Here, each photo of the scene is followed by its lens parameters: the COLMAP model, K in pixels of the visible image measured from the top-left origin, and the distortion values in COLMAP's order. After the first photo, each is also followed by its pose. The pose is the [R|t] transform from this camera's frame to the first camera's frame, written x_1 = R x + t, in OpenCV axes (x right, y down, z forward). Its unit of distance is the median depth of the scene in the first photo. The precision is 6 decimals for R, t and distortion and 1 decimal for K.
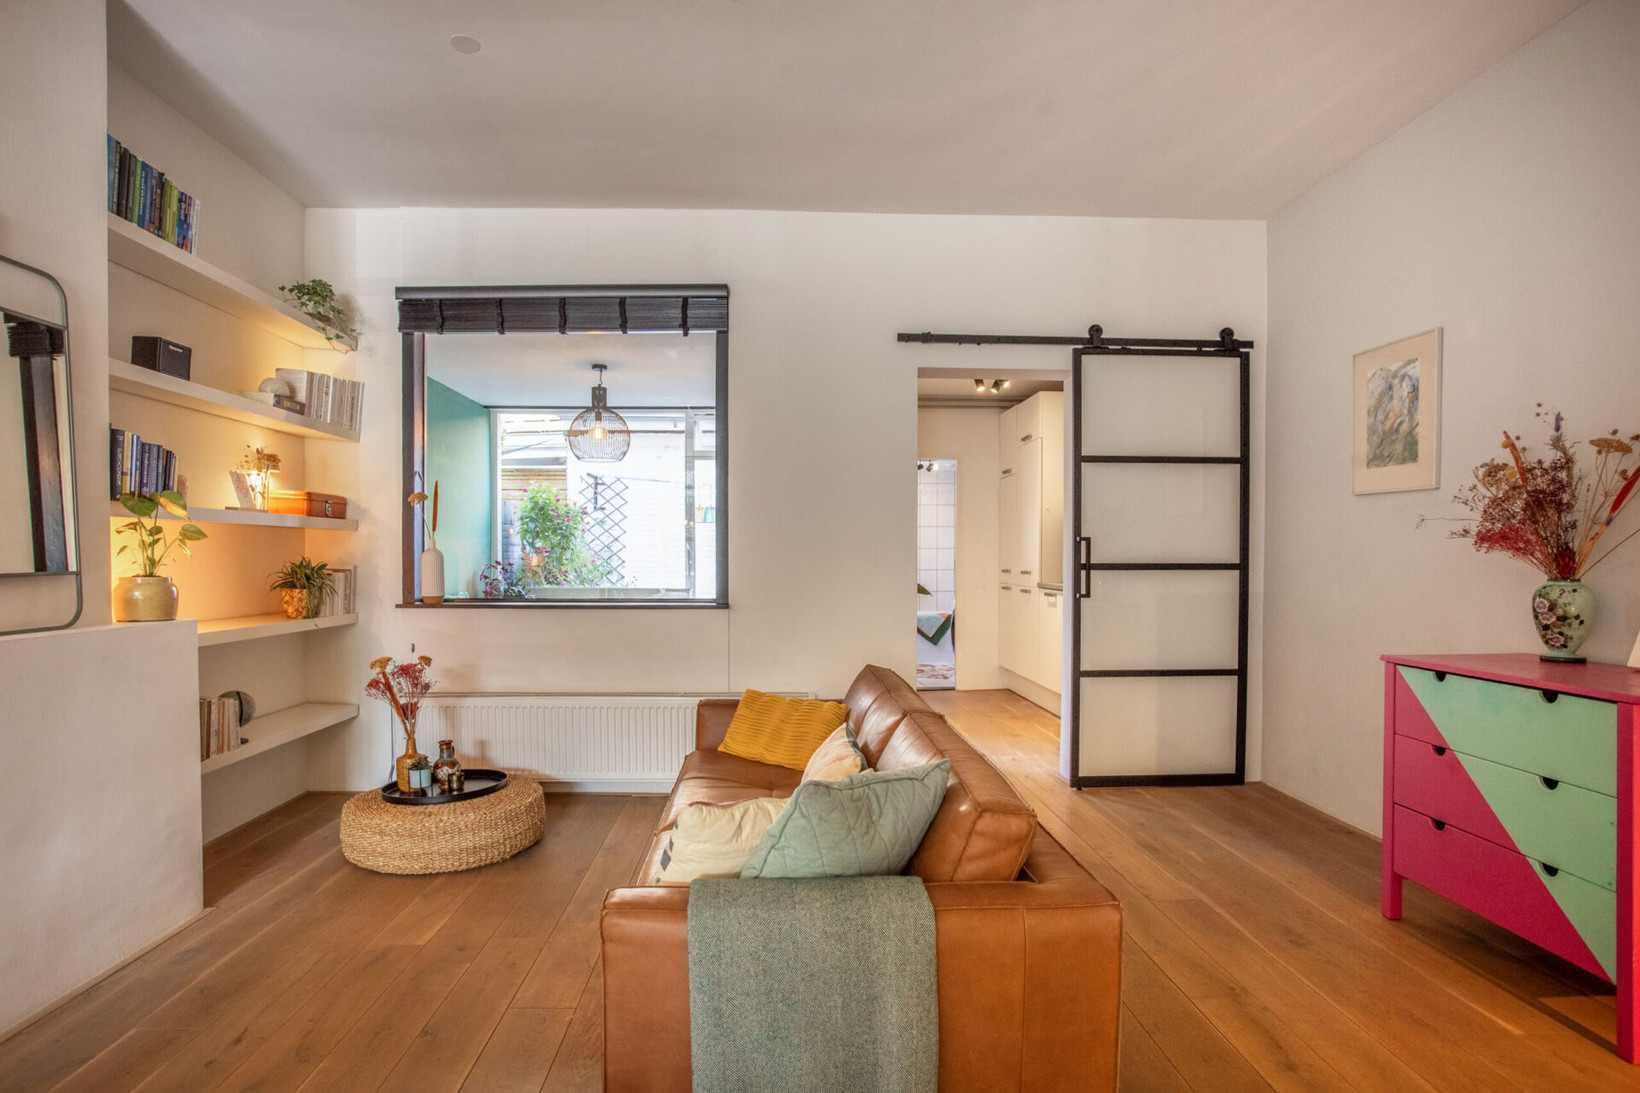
lens RADIAL K [[878.8, 0, 800.7], [0, 878.8, 574.9], [0, 0, 1]] dist [-0.063580, 0.026335]
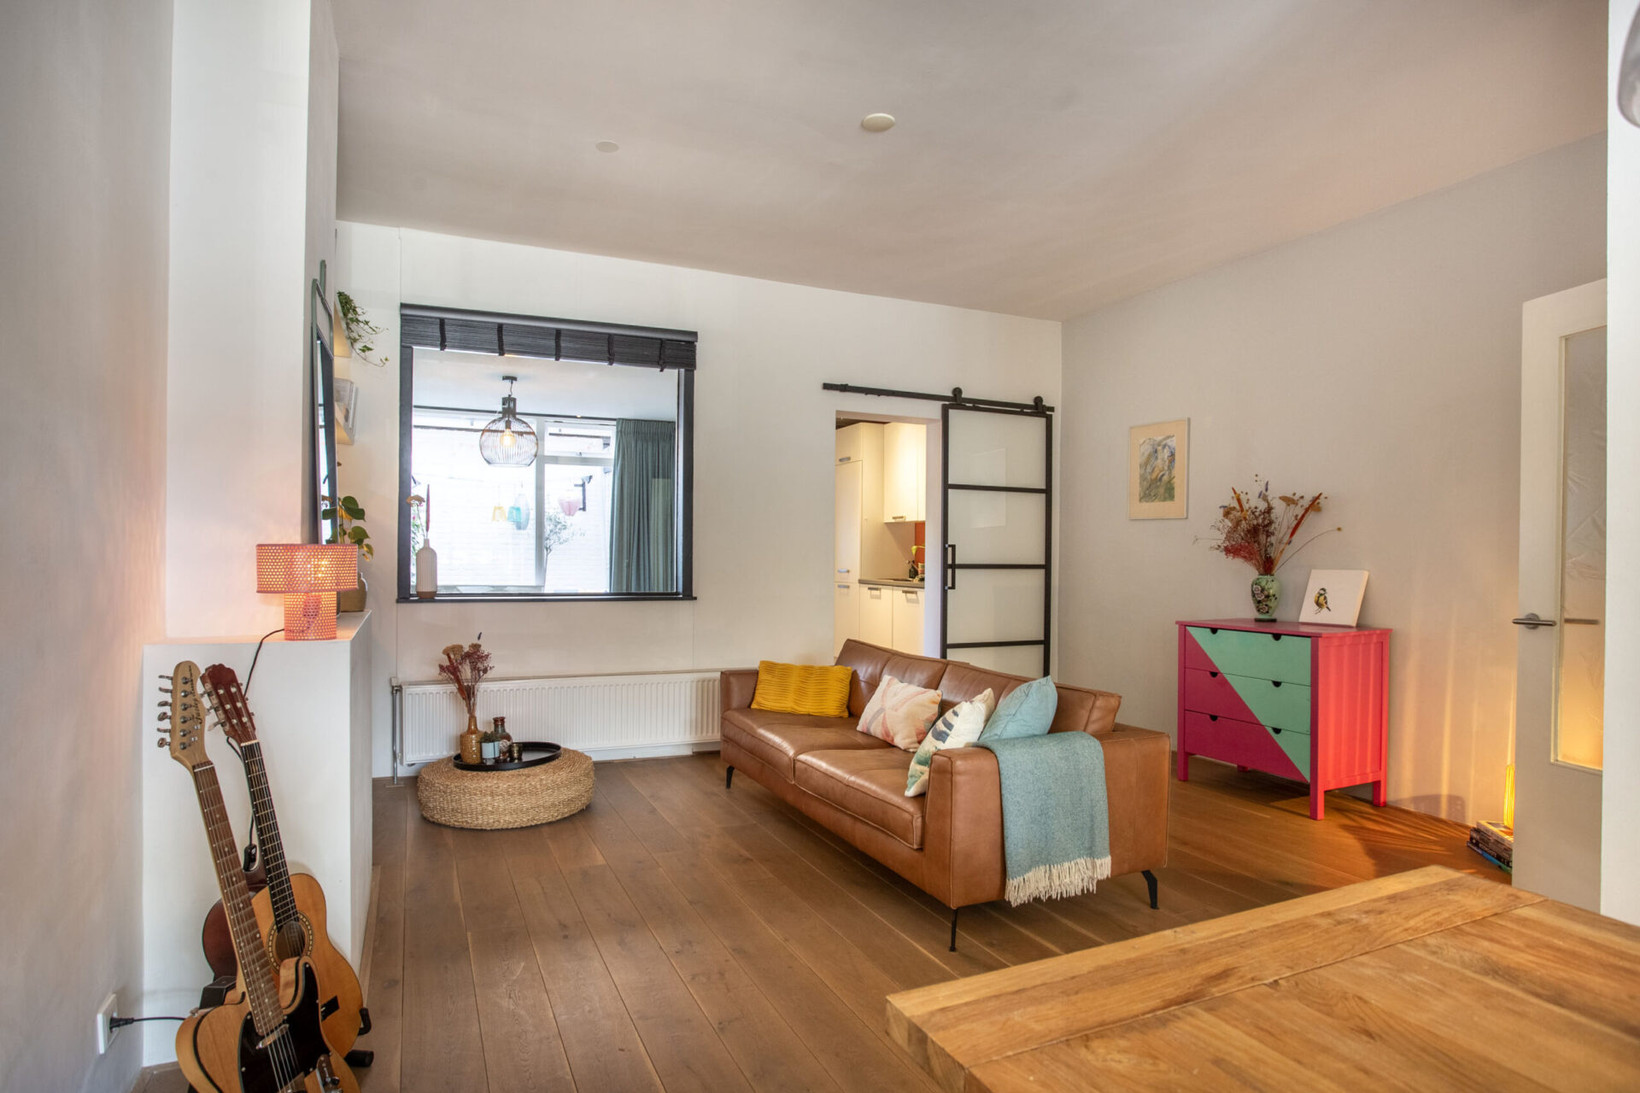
lens RADIAL K [[900.0, 0, 816.3], [0, 900.0, 565.1], [0, 0, 1]] dist [-0.066269, -0.000009]
pose [[0.922906, 0.003845, 0.385007, -0.488187], [-0.000144, 0.999953, -0.009643, 0.002427], [-0.385026, 0.008844, 0.922863, -0.245029]]
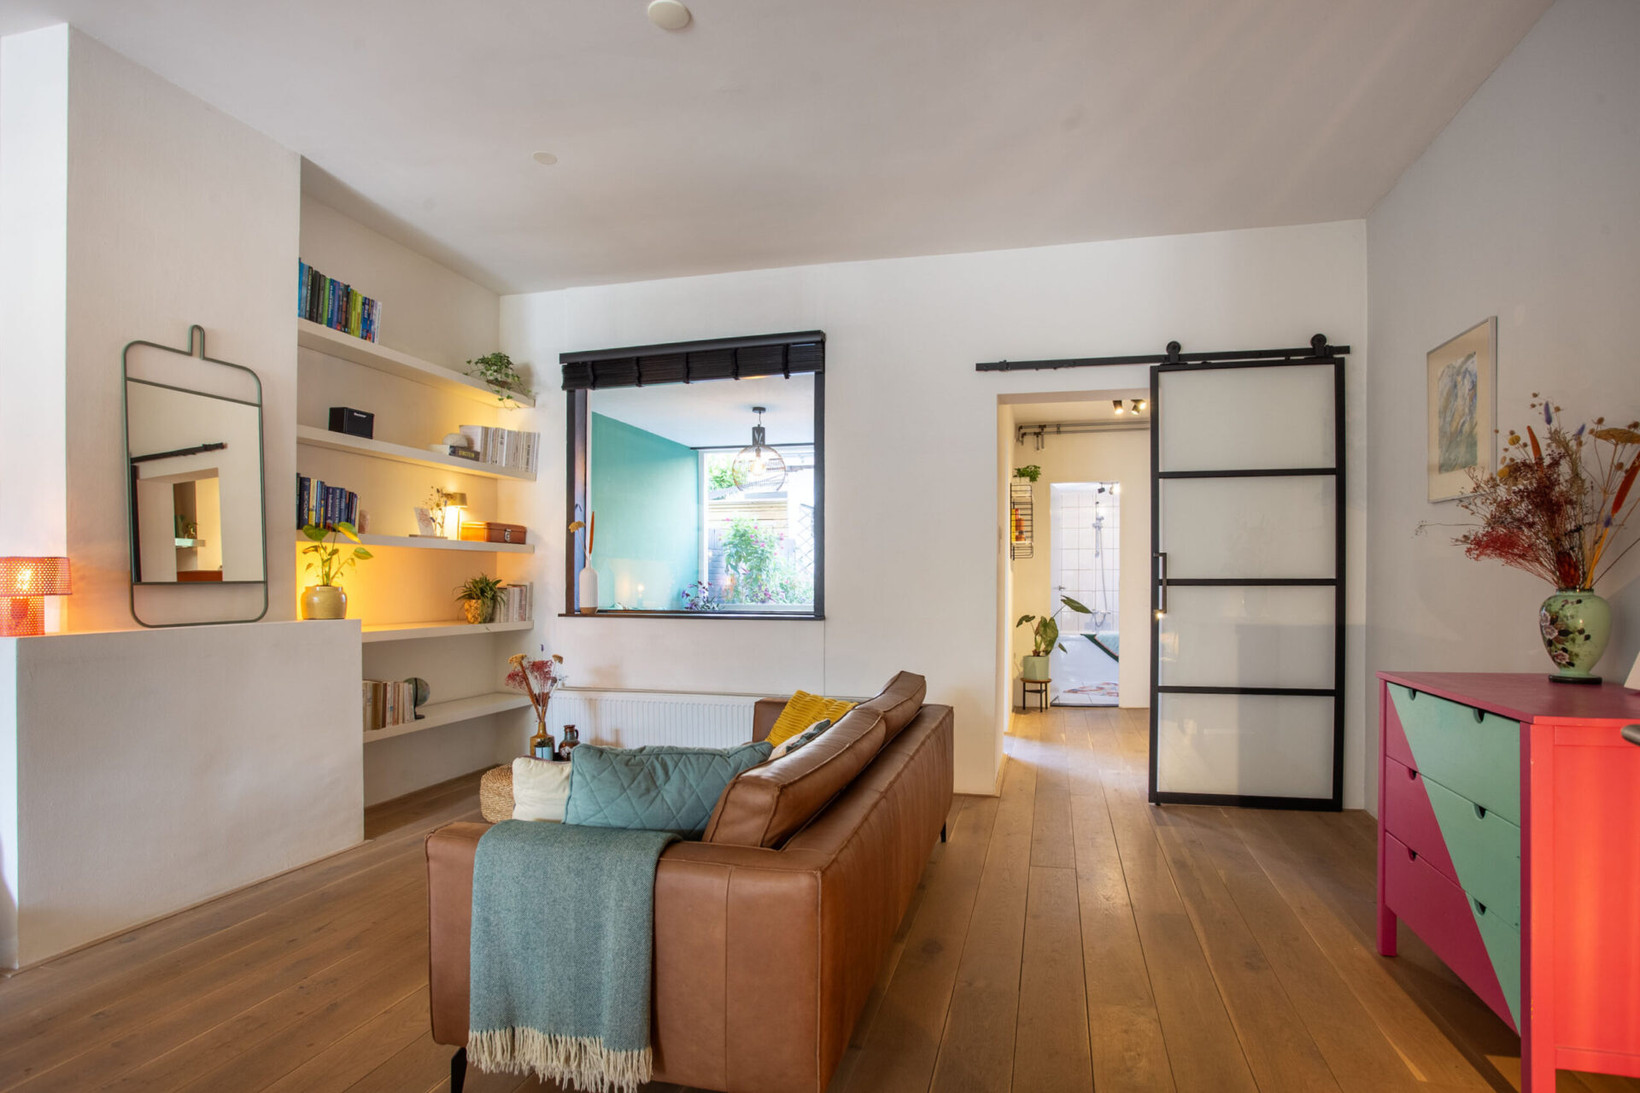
lens RADIAL K [[824.2, 0, 852.4], [0, 824.2, 585.0], [0, 0, 1]] dist [-0.052720, 0.001135]
pose [[0.964705, 0.000132, -0.263332, 0.280145], [-0.004549, 0.999859, -0.016163, 0.012674], [0.263293, 0.016791, 0.964570, -0.000252]]
